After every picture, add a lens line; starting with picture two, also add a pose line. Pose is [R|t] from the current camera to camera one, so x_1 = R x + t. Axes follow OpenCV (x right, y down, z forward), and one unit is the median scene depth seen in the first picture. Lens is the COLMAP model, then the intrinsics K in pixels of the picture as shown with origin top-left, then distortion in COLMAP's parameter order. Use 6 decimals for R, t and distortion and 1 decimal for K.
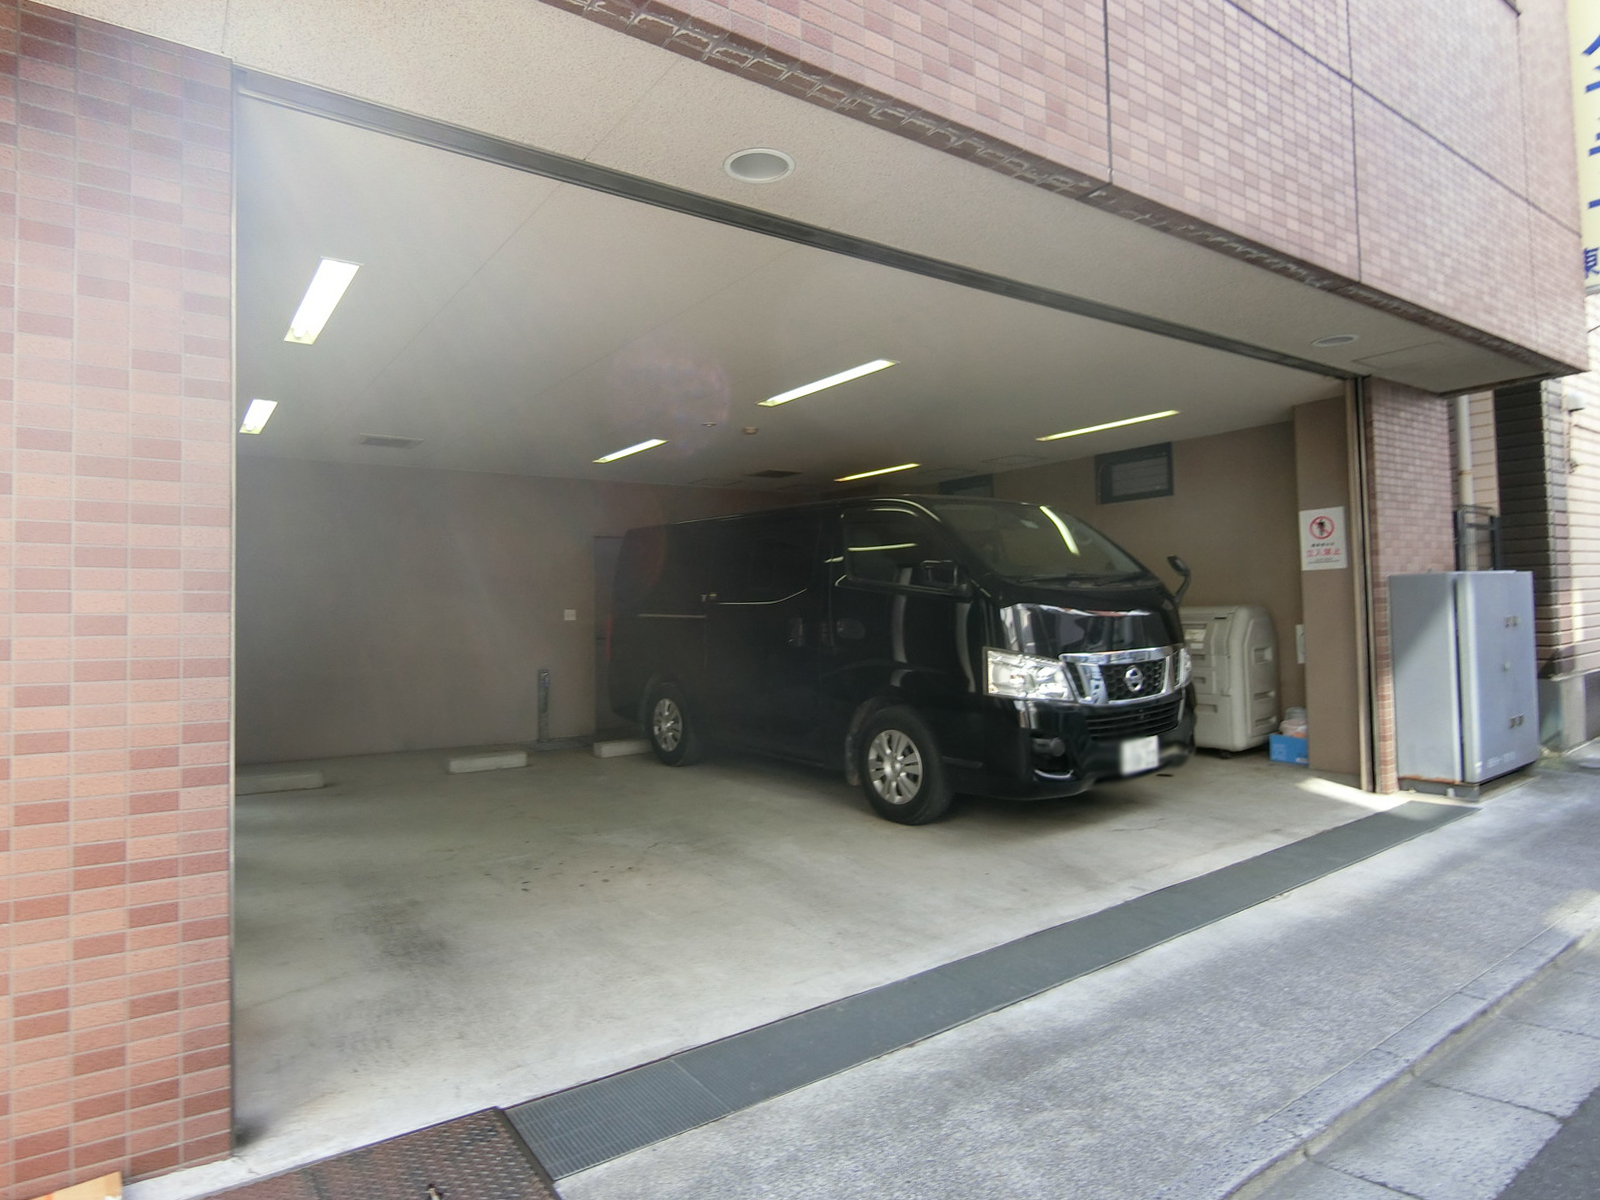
lens RADIAL K [[916.4, 0, 768.0], [0, 916.4, 559.3], [0, 0, 1]] dist [-0.007281, -0.008729]
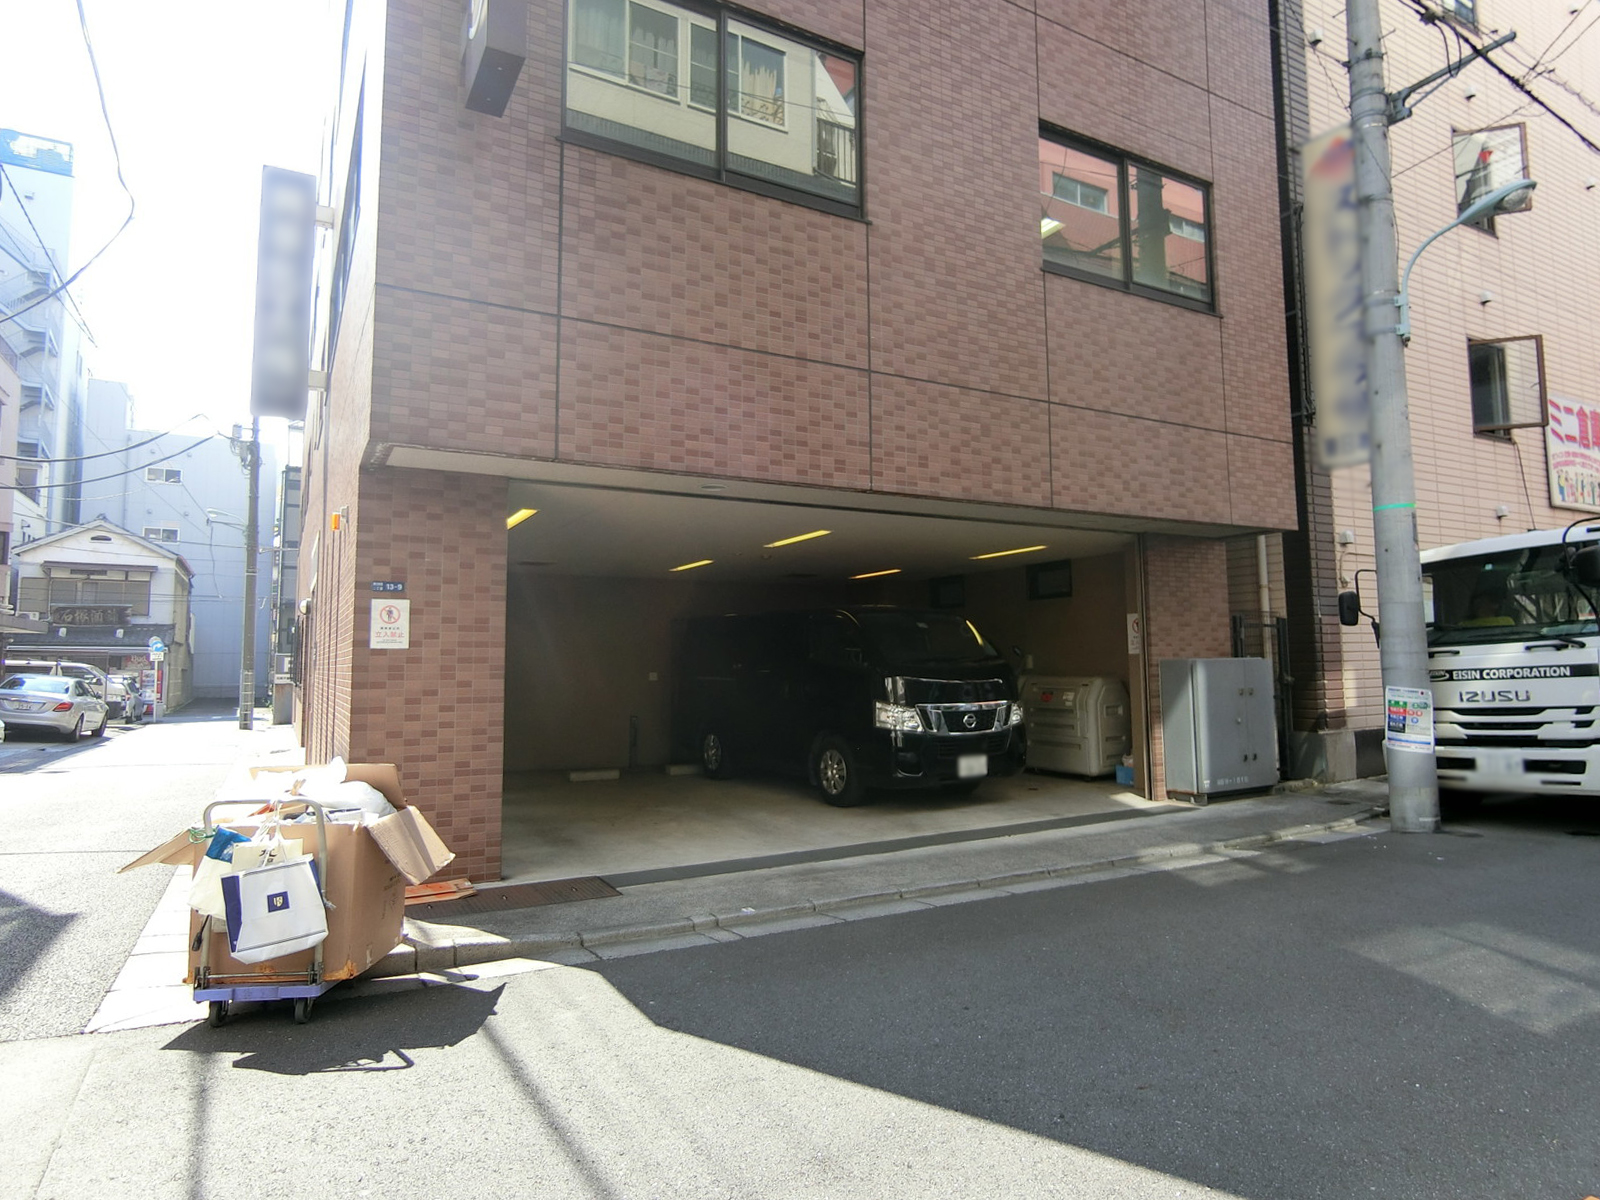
lens RADIAL K [[916.4, 0, 797.1], [0, 916.4, 593.6], [0, 0, 1]] dist [-0.007281, -0.008729]
pose [[0.997081, 0.009348, -0.075772, 0.207852], [-0.011098, 0.999681, -0.022702, -0.062653], [0.075536, 0.023477, 0.996867, -0.712342]]
